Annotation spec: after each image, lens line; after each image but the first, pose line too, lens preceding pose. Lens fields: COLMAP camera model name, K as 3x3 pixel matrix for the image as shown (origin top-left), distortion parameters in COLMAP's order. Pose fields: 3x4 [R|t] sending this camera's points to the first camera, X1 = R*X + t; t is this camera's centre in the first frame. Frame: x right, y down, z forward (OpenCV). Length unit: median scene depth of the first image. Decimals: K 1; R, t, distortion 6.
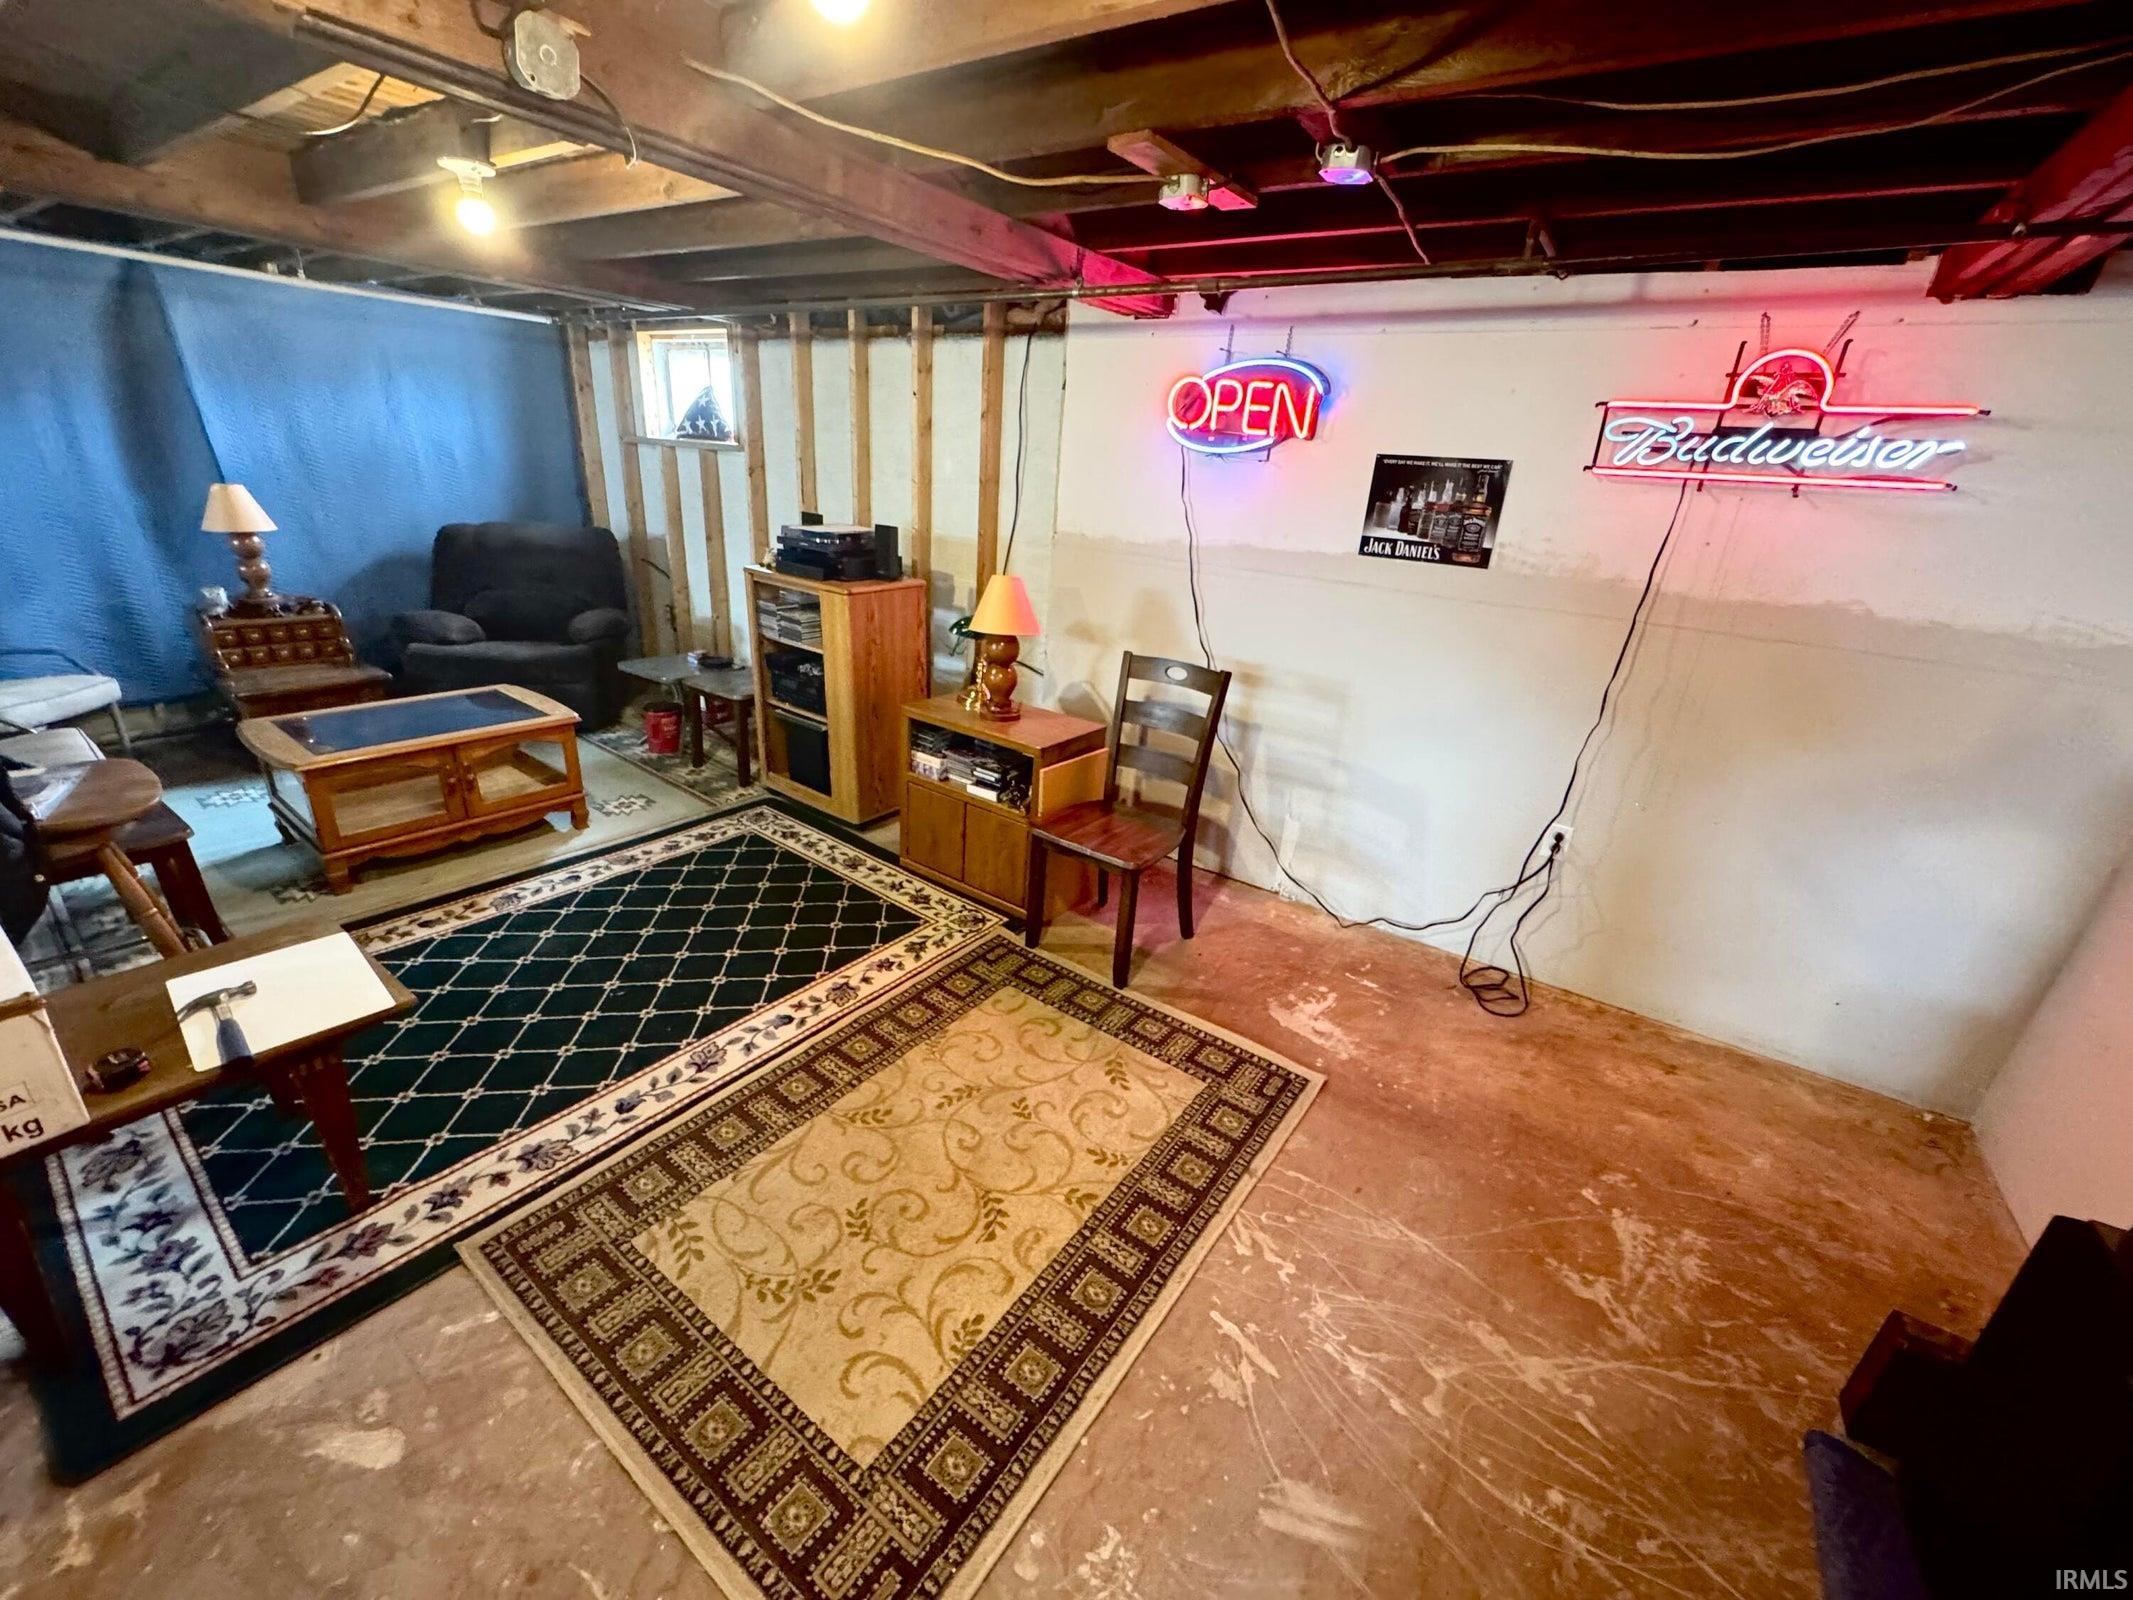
lens RADIAL K [[857.7, 0, 1066.5], [0, 857.7, 800.0], [0, 0, 1]] dist [-0.000610, 0.000301]
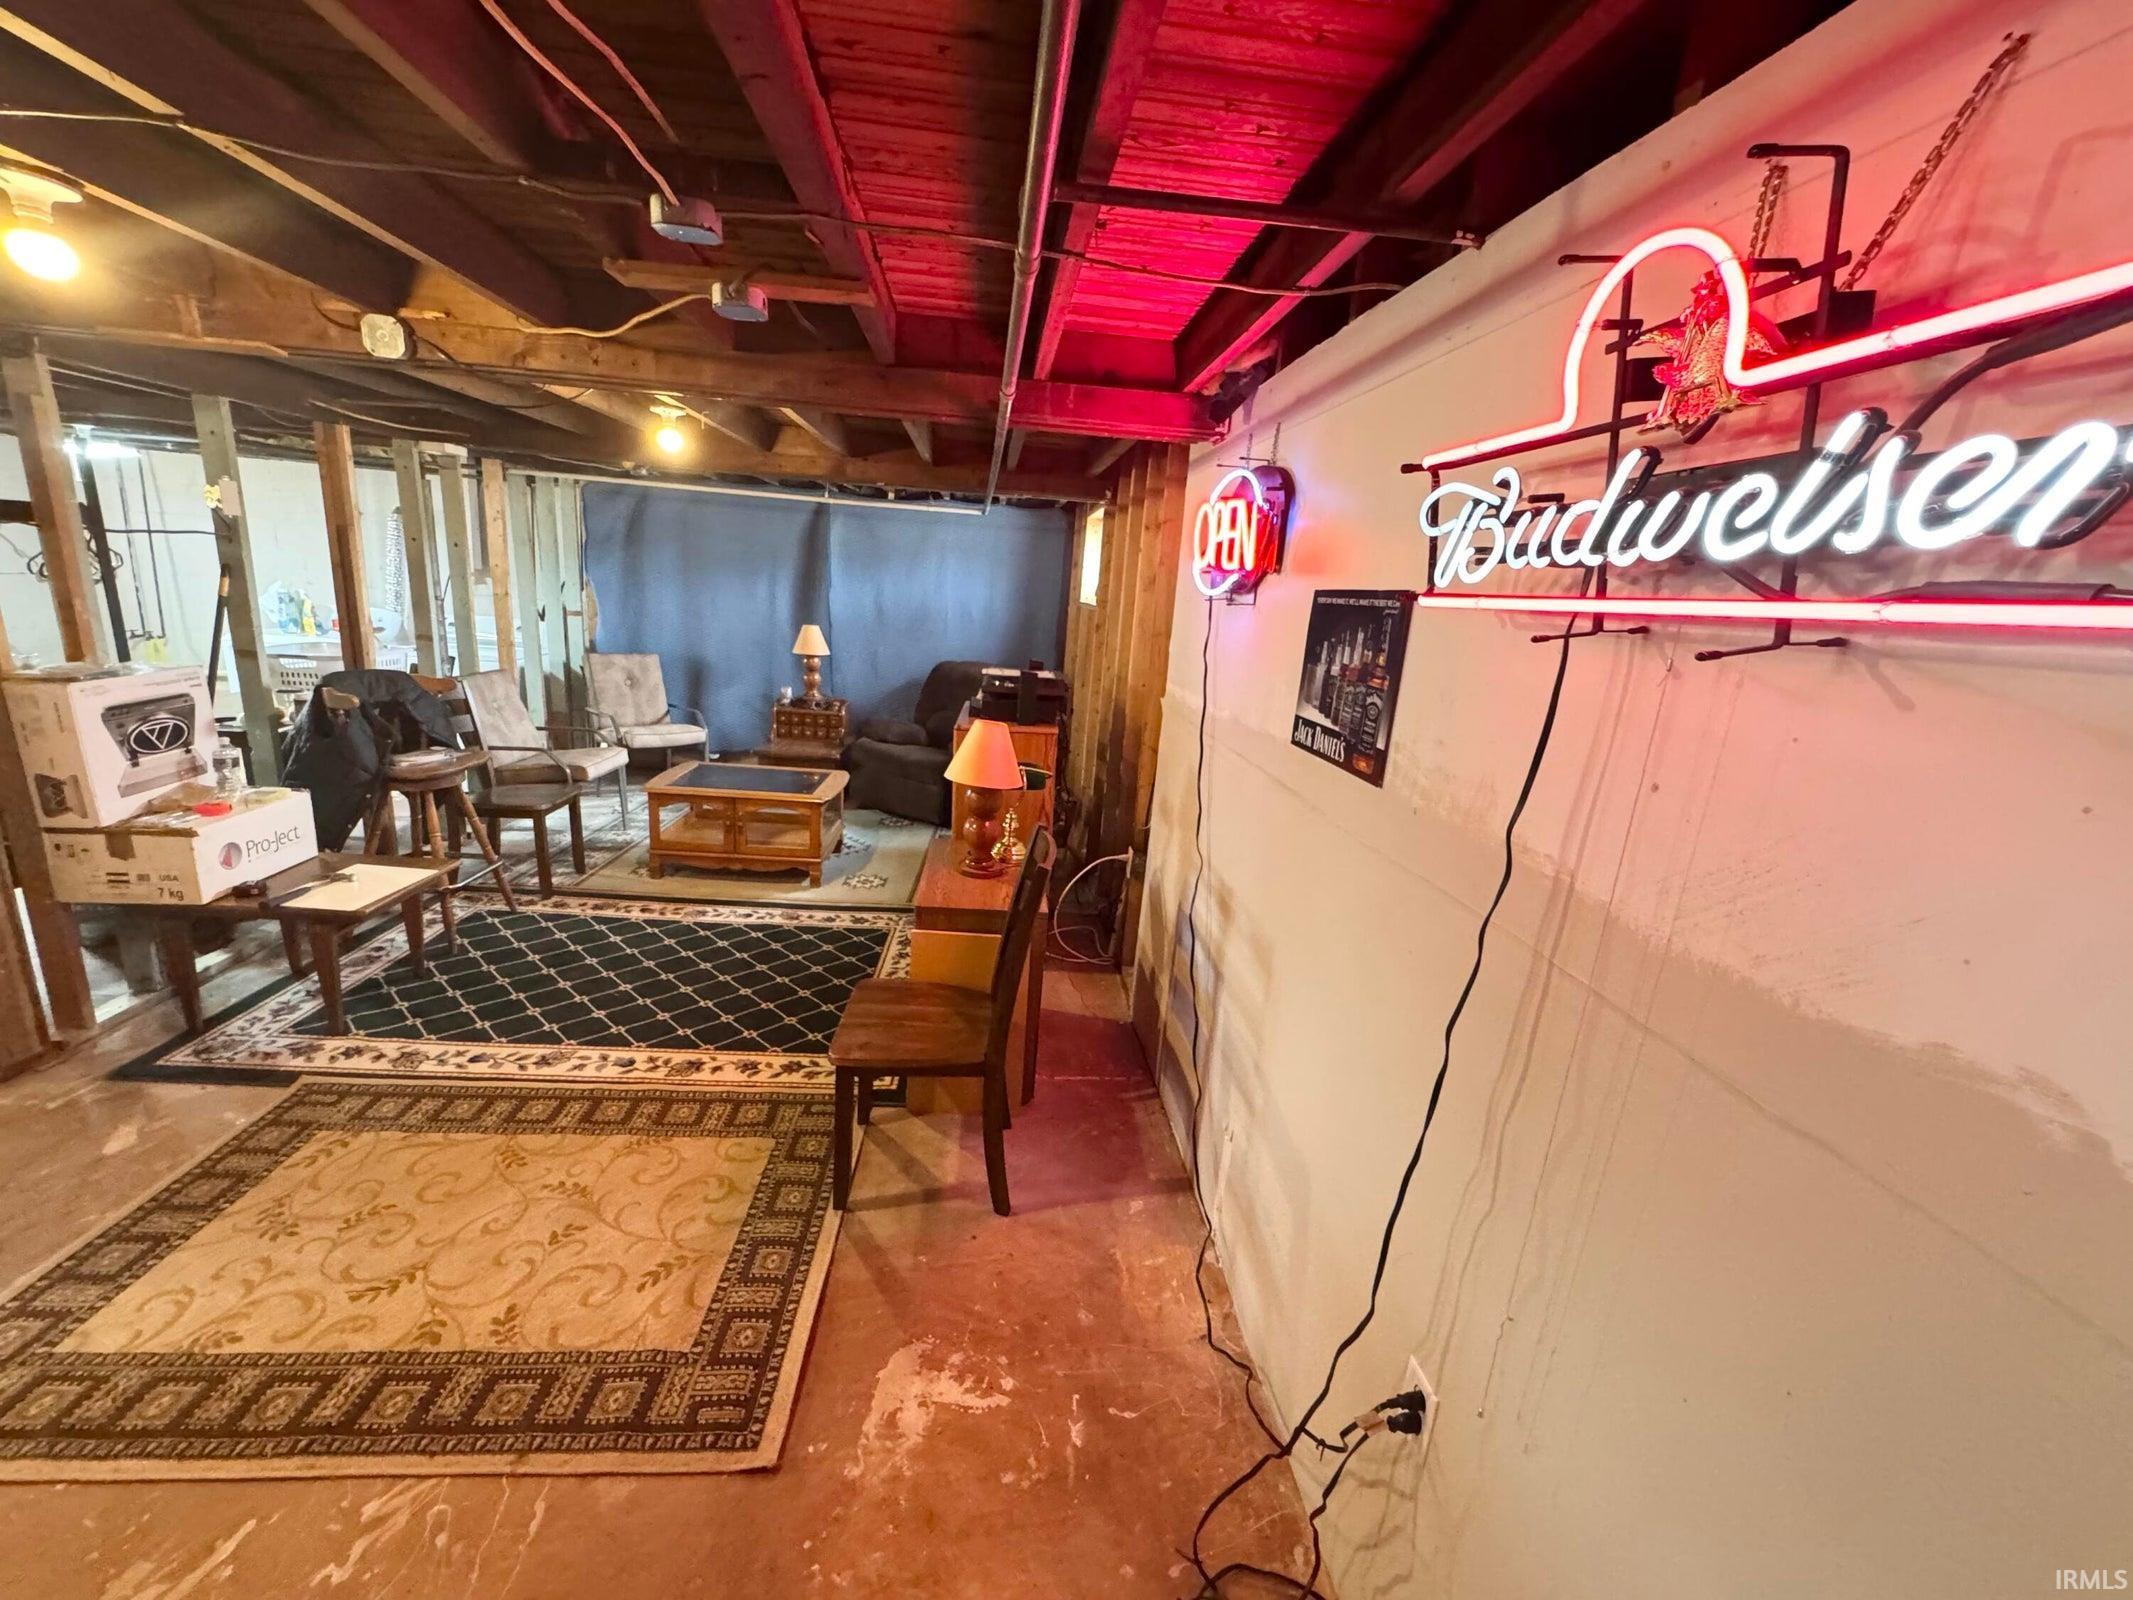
lens RADIAL K [[857.7, 0, 1066.5], [0, 857.7, 800.0], [0, 0, 1]] dist [-0.000610, 0.000301]
pose [[0.644044, 0.167868, -0.746343, 0.791641], [-0.311560, 0.948605, -0.055495, -0.180664], [0.698669, 0.268272, 0.663244, 0.540389]]
